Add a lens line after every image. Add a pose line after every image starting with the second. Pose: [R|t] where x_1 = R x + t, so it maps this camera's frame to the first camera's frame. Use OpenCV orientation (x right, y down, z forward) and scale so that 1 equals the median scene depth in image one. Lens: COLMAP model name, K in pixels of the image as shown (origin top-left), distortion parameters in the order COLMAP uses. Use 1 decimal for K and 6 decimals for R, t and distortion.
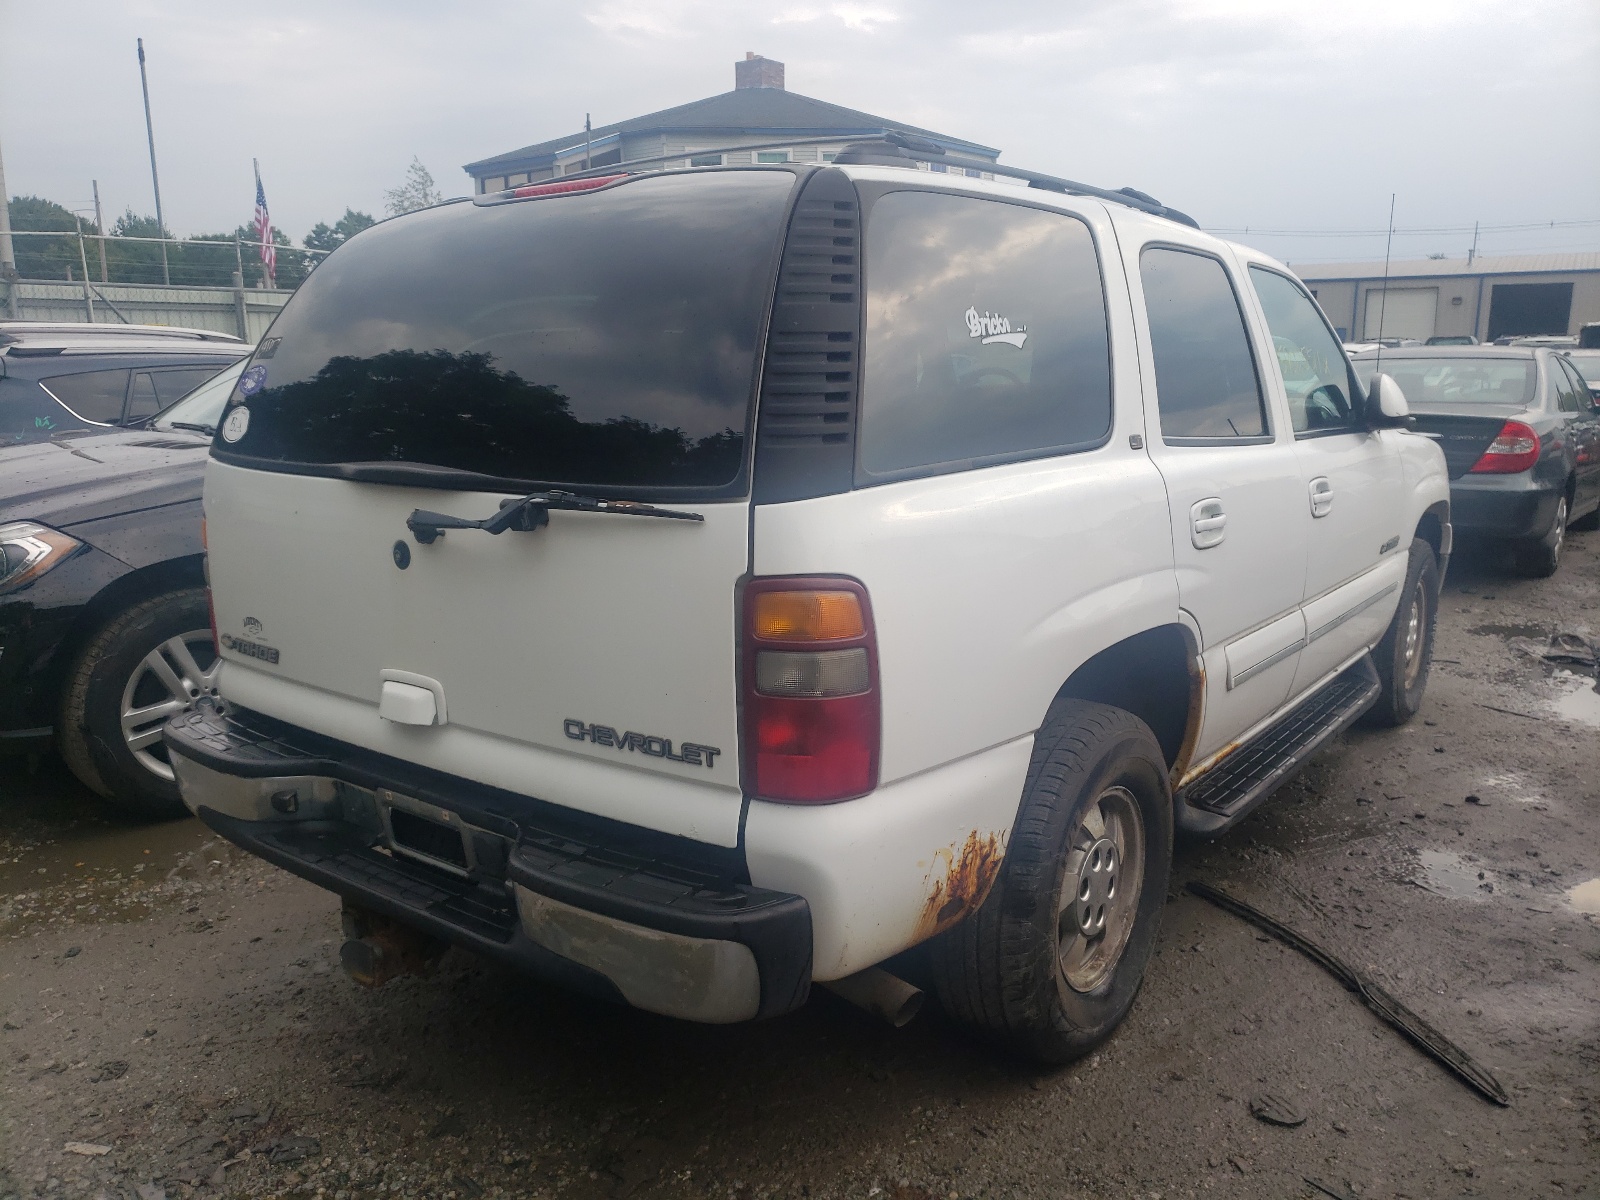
lens RADIAL K [[1221.8, 0, 793.8], [0, 1221.8, 605.1], [0, 0, 1]] dist [0.031974, -0.025684]
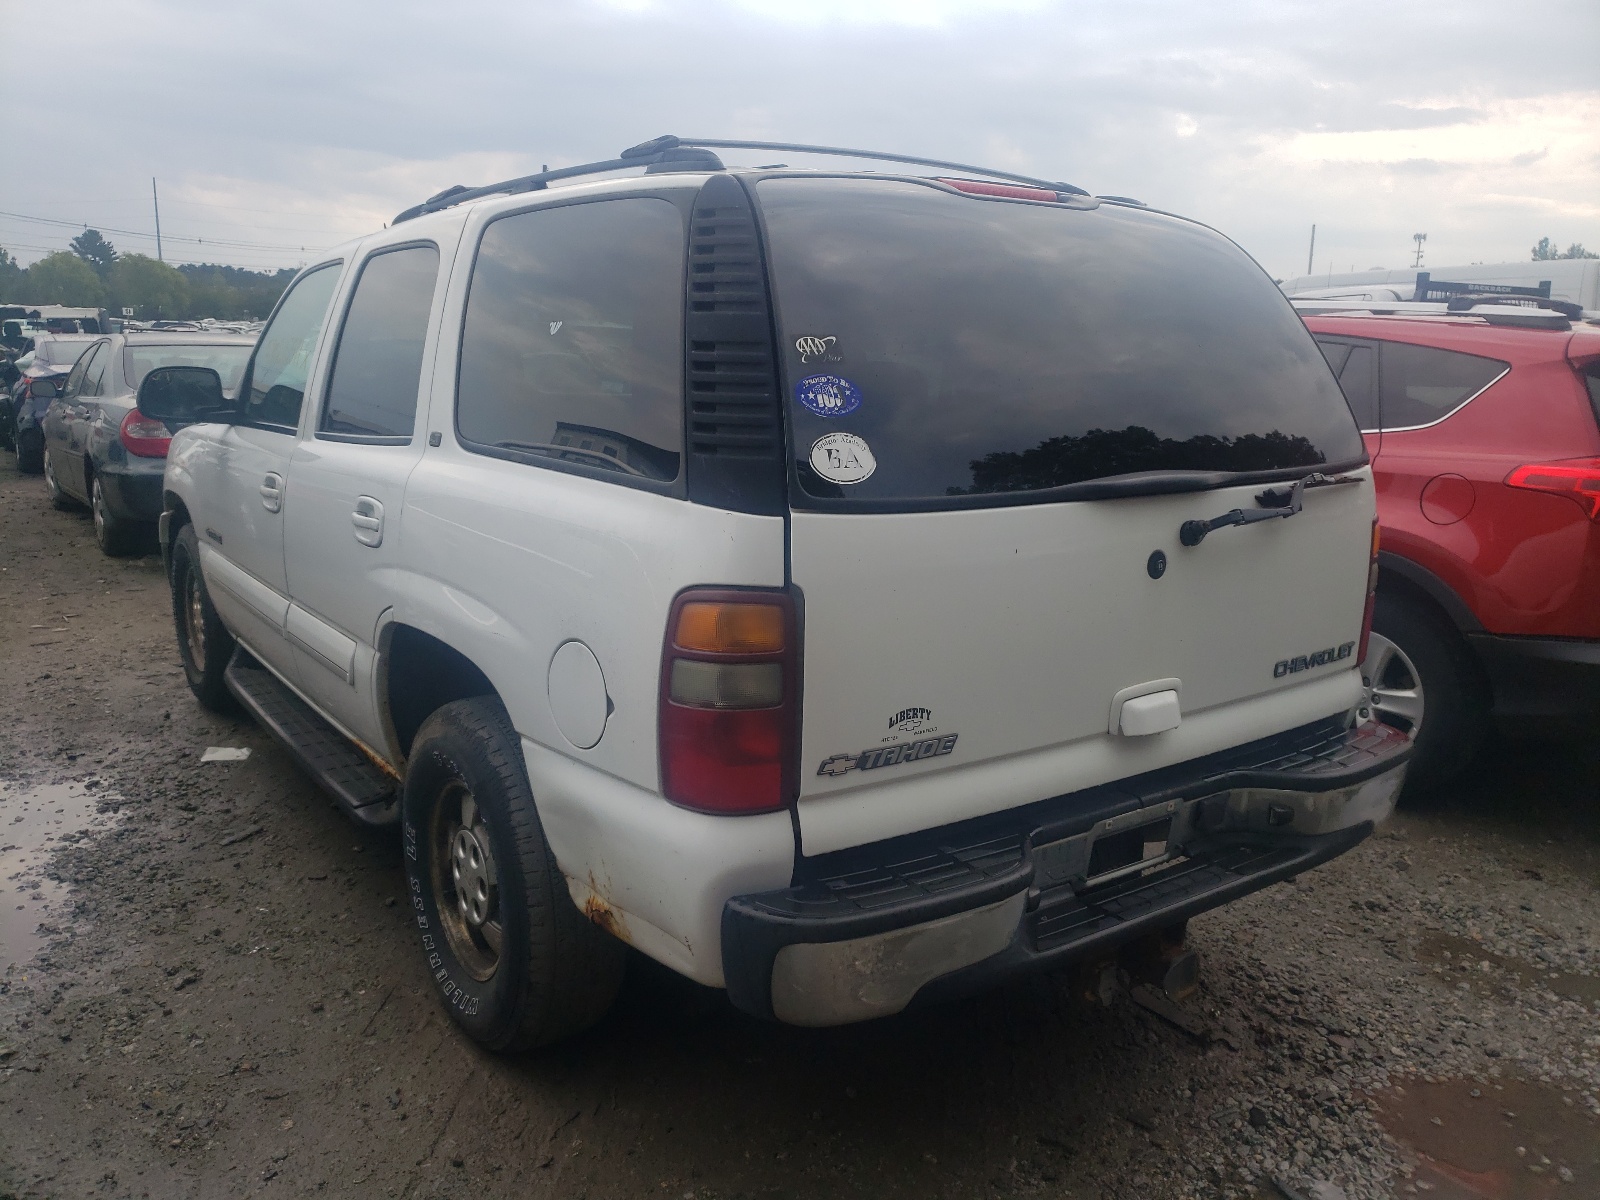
lens RADIAL K [[1221.8, 0, 791.8], [0, 1221.8, 597.8], [0, 0, 1]] dist [0.031974, -0.025684]
pose [[0.289610, -0.169070, 0.942094, -1.355454], [0.165952, 0.978238, 0.124541, -0.189008], [-0.942648, 0.120274, 0.311365, 0.975701]]
